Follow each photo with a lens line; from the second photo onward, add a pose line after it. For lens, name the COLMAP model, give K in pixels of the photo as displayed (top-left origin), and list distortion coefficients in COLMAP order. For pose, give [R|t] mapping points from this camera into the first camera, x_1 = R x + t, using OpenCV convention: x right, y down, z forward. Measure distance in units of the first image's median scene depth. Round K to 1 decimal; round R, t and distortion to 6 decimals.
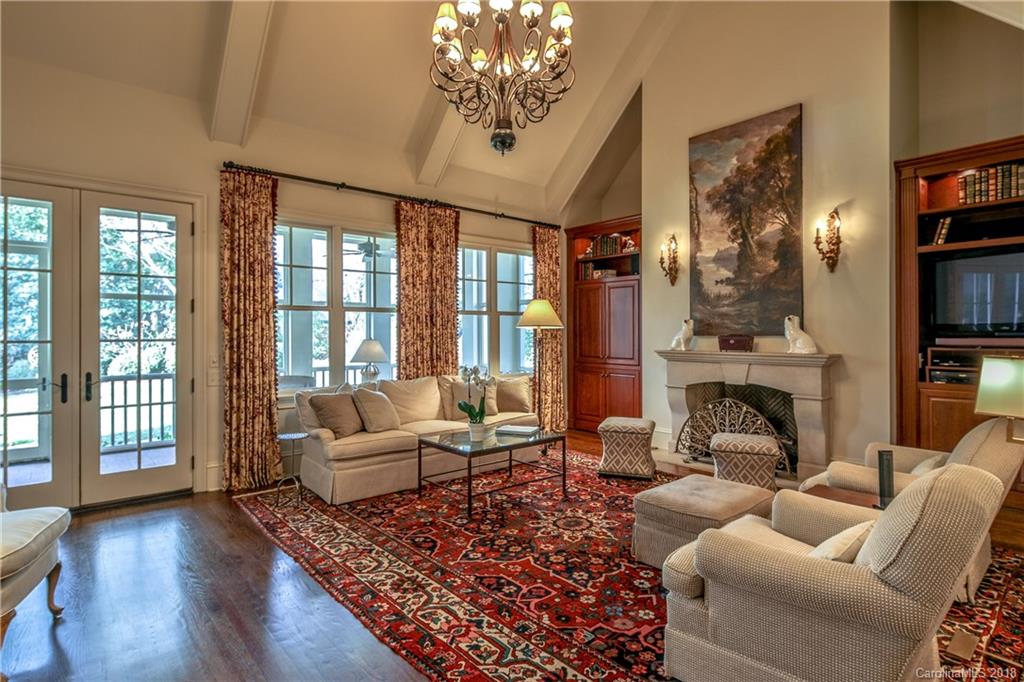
lens RADIAL K [[526.9, 0, 513.4], [0, 526.9, 329.2], [0, 0, 1]] dist [0.000986, 0.000174]
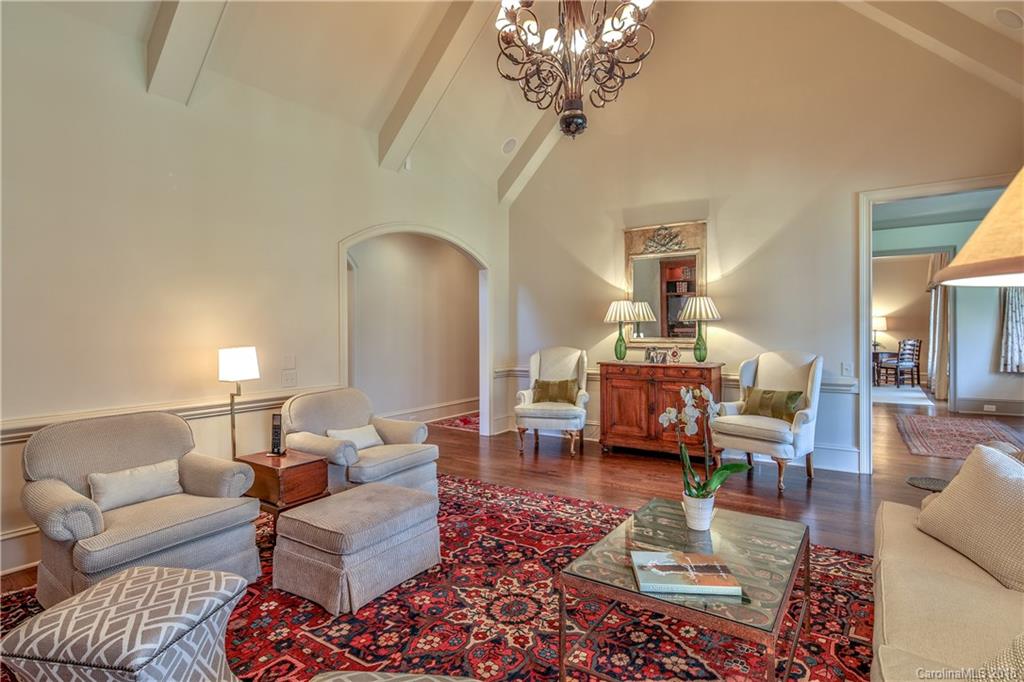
lens RADIAL K [[526.9, 0, 513.4], [0, 526.9, 329.2], [0, 0, 1]] dist [0.000986, 0.000174]
pose [[-0.966083, 0.010886, -0.258000, 0.280726], [0.012001, 0.999924, -0.002748, 0.004212], [0.257951, -0.005751, -0.966141, 1.625534]]
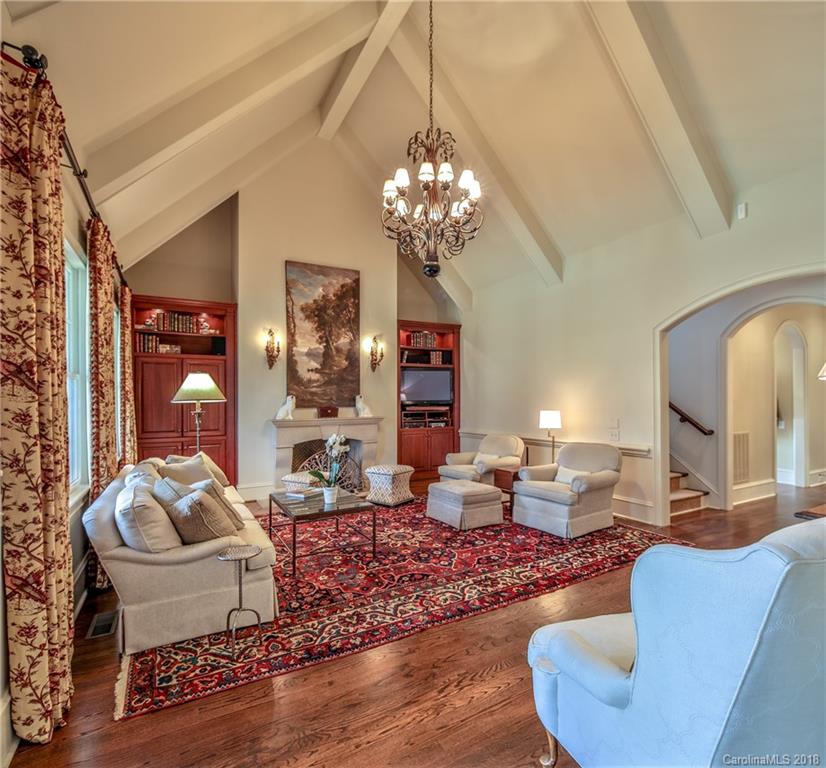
lens RADIAL K [[432.7, 0, 410.1], [0, 432.7, 400.6], [0, 0, 1]] dist [0.001524, 0.000165]
pose [[0.210854, 0.006848, 0.977494, -1.017465], [0.004687, 0.999957, -0.008017, 0.005047], [-0.977506, 0.006272, 0.210813, 0.703268]]
